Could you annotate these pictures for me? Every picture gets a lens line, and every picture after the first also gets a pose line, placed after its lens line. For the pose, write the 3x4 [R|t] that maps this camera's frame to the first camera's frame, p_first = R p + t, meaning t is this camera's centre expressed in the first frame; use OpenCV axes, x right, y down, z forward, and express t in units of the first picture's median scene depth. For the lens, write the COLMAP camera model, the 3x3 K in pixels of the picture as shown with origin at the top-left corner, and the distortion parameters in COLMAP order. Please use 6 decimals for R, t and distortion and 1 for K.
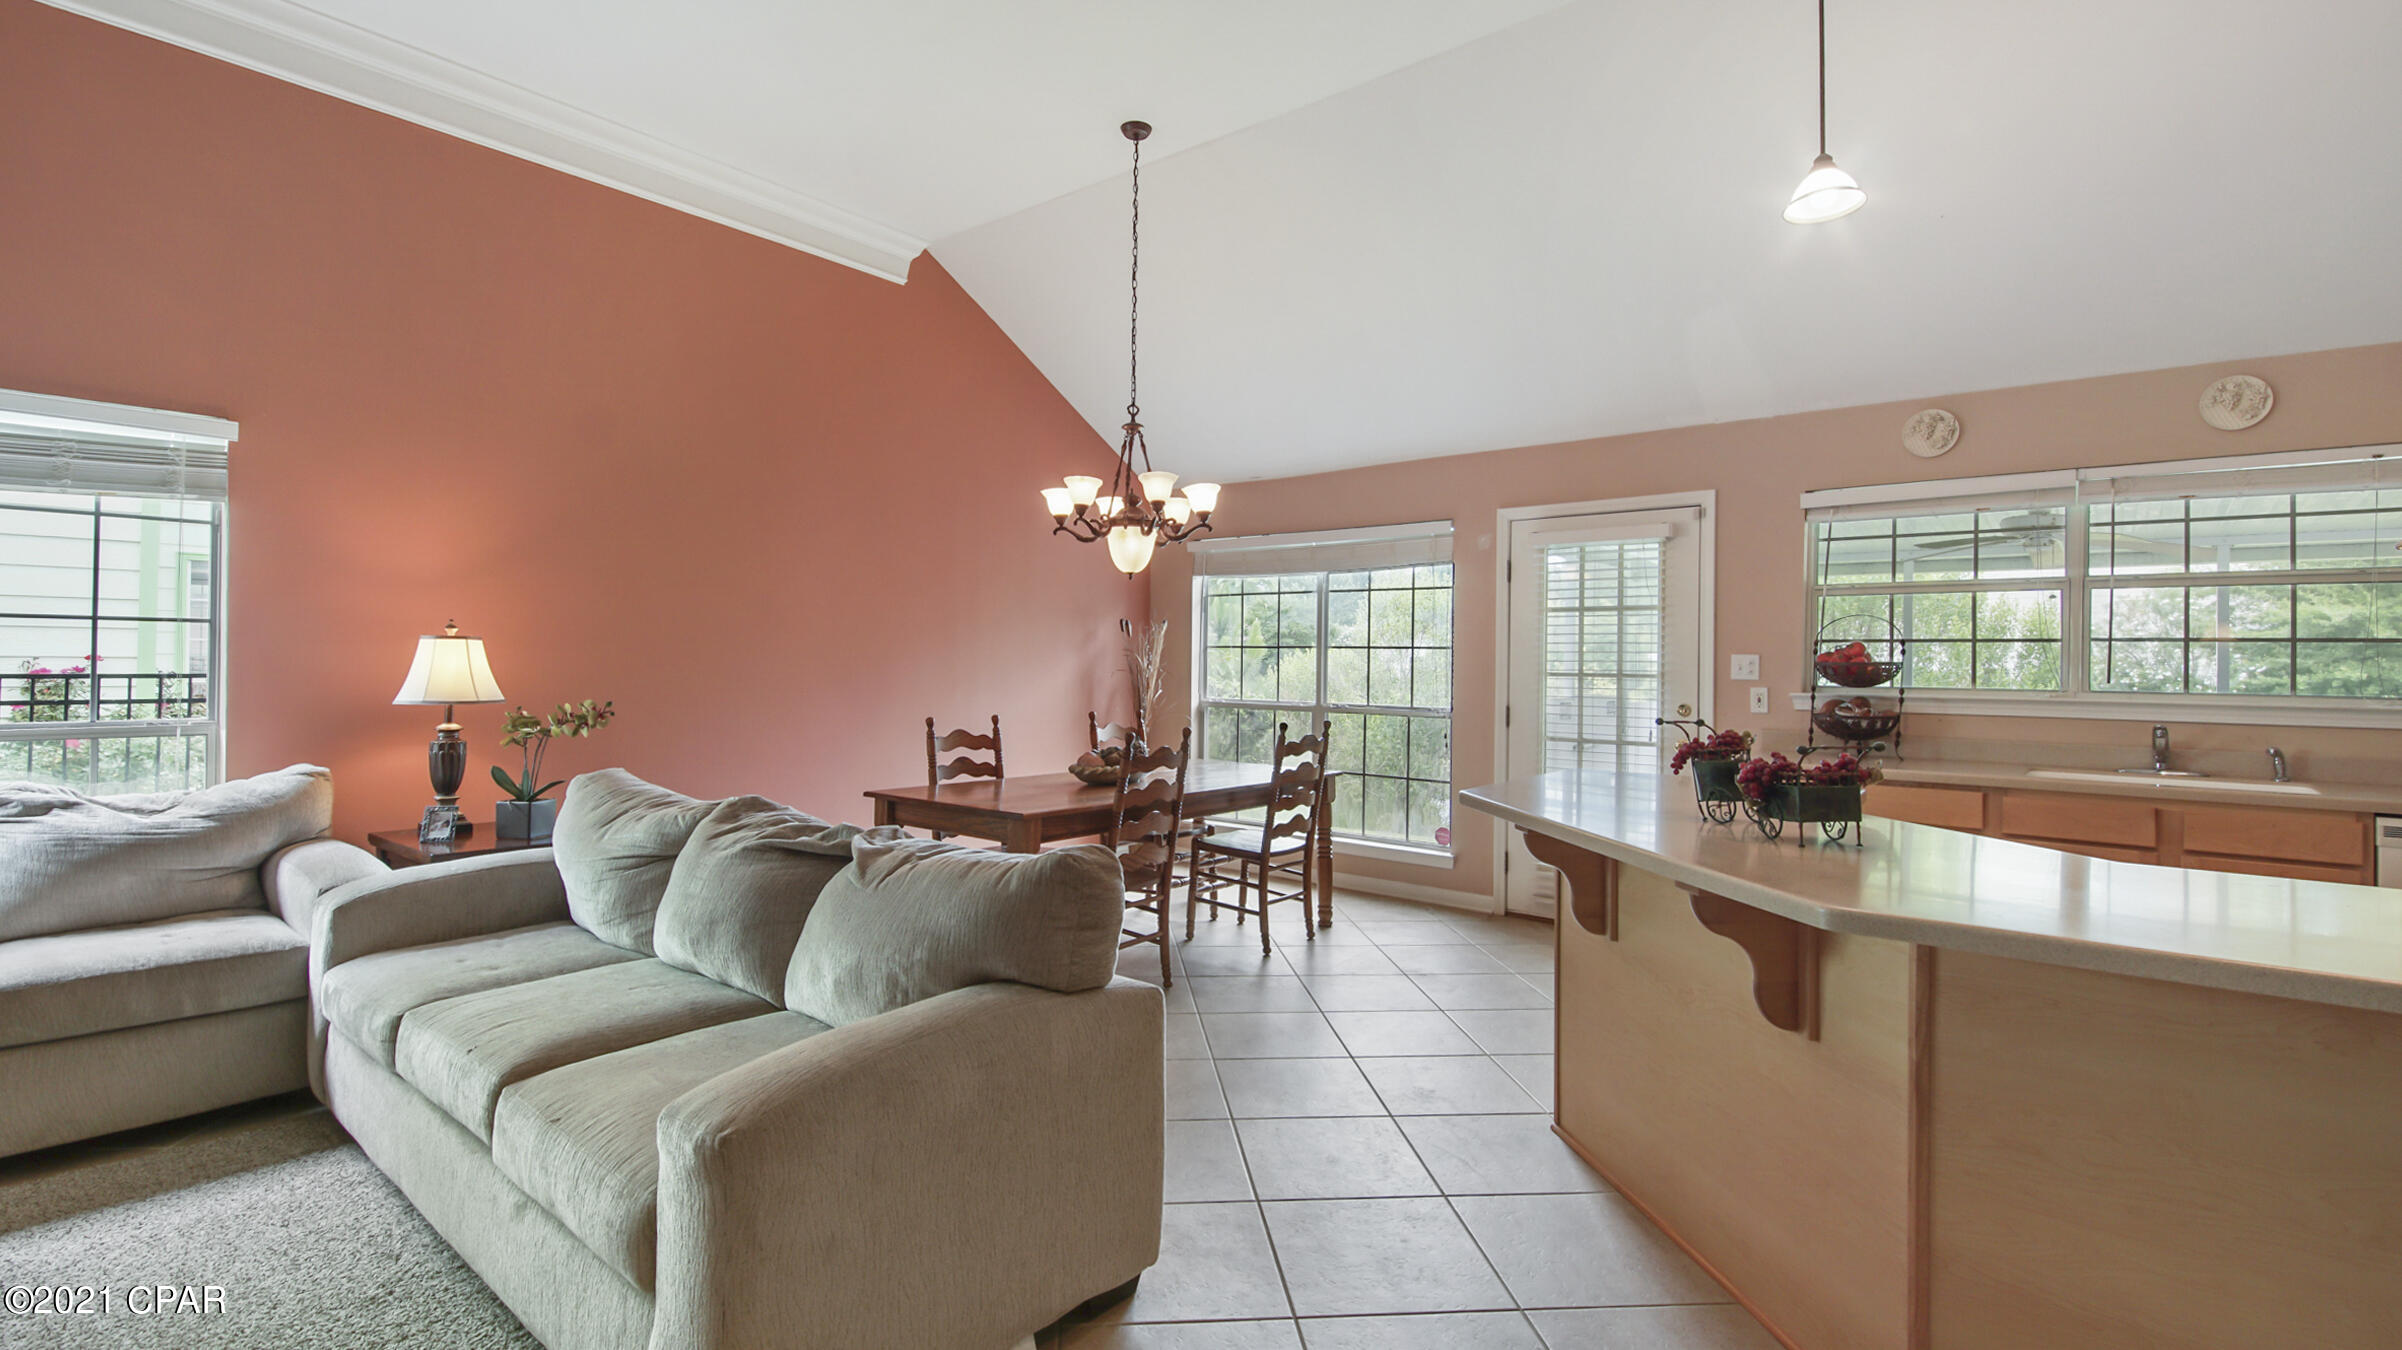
lens RADIAL K [[1100.4, 0, 1196.1], [0, 1100.4, 652.2], [0, 0, 1]] dist [0.046544, -0.017928]
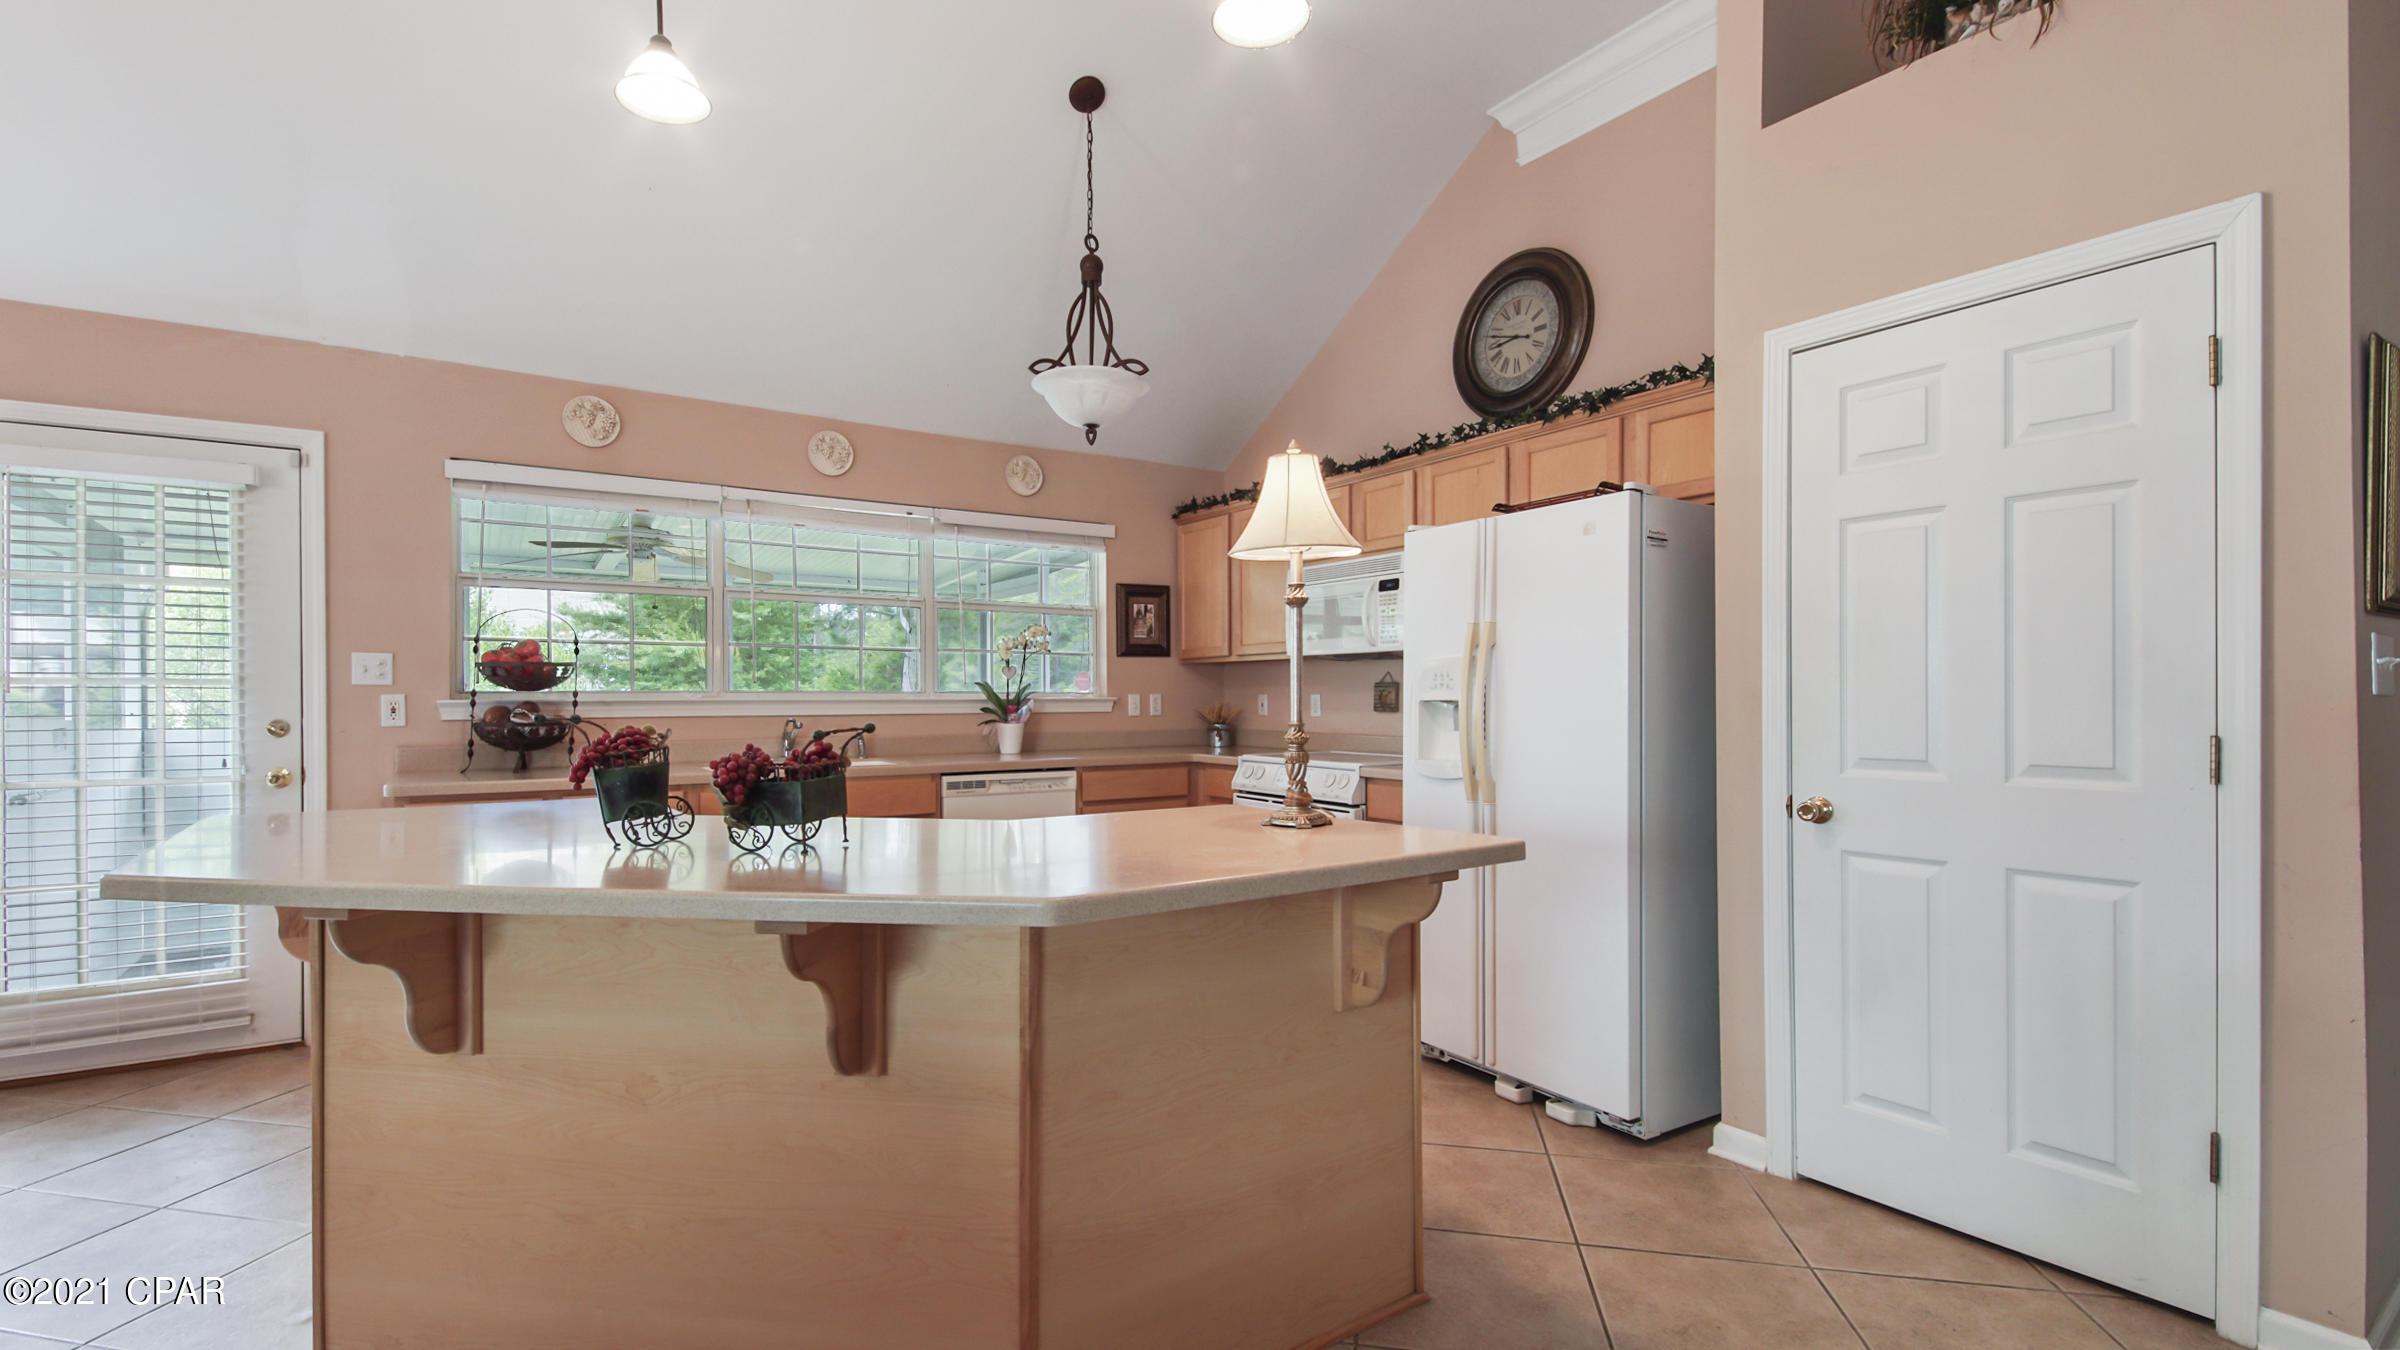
lens RADIAL K [[1063.7, 0, 1193.9], [0, 1063.7, 699.6], [0, 0, 1]] dist [0.030814, -0.018020]
pose [[0.274031, -0.013668, 0.961624, -0.067527], [-0.003302, 0.999880, 0.015153, 0.020055], [-0.961715, -0.007328, 0.273953, 0.218025]]
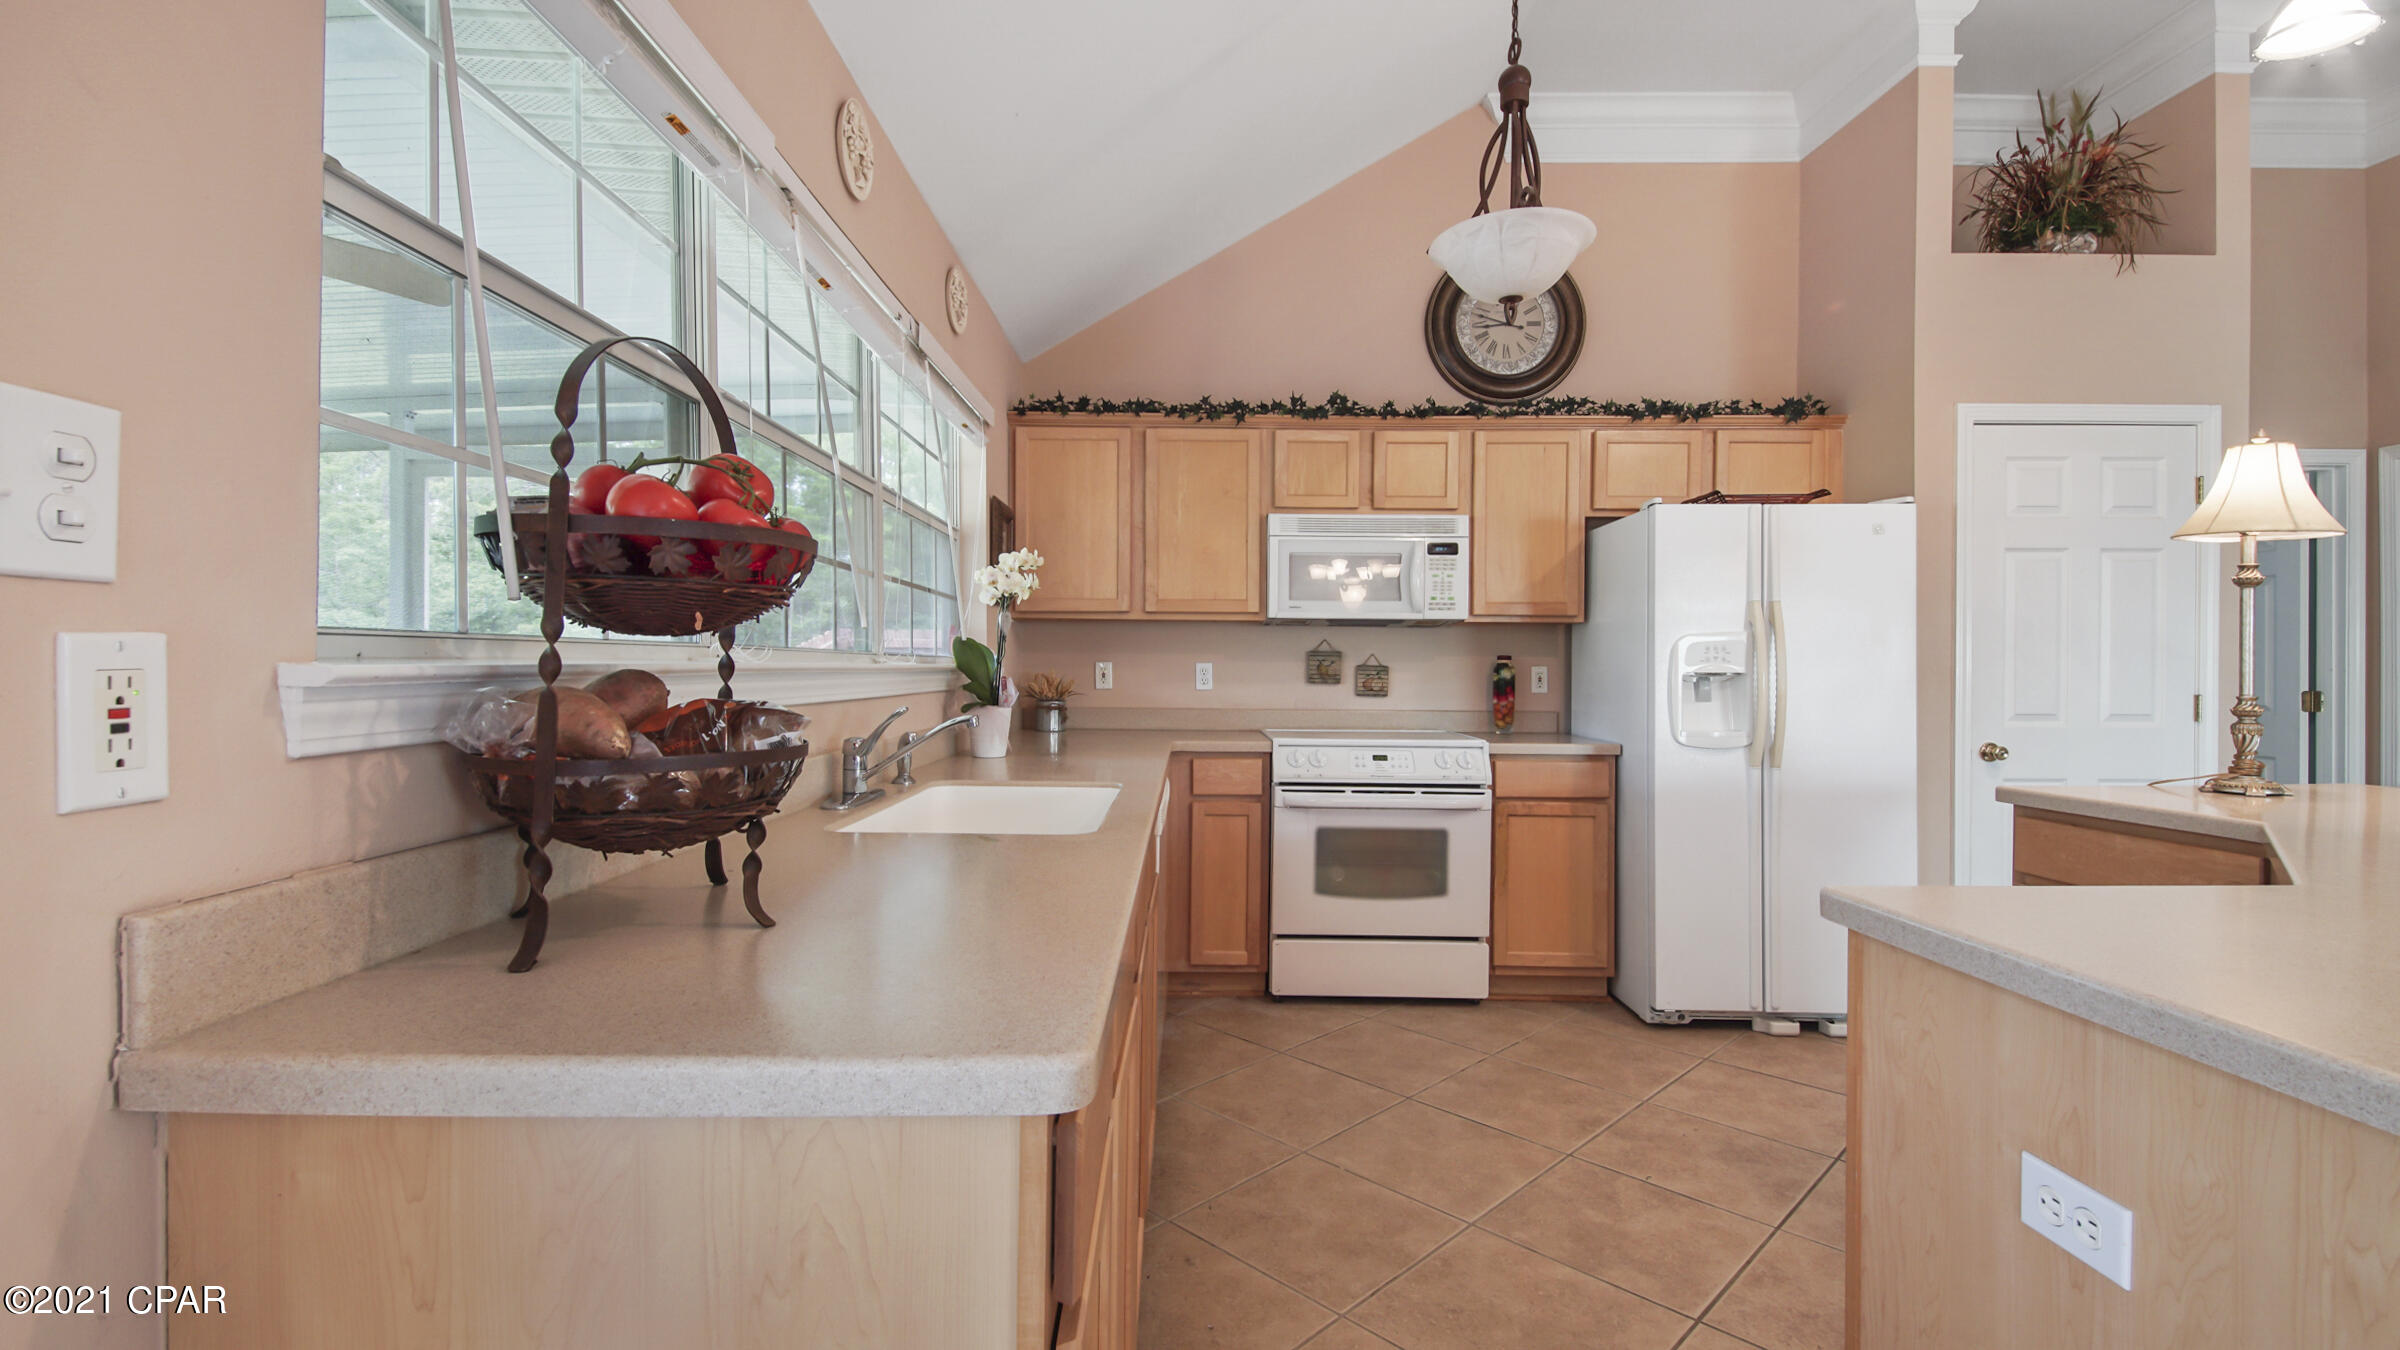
lens RADIAL K [[1052.0, 0, 1196.2], [0, 1052.0, 655.4], [0, 0, 1]] dist [0.039175, -0.026448]
pose [[-0.645594, -0.007002, 0.763649, 0.279157], [-0.020217, 0.999764, -0.007924, 0.030102], [-0.763413, -0.020555, -0.645583, 0.891799]]
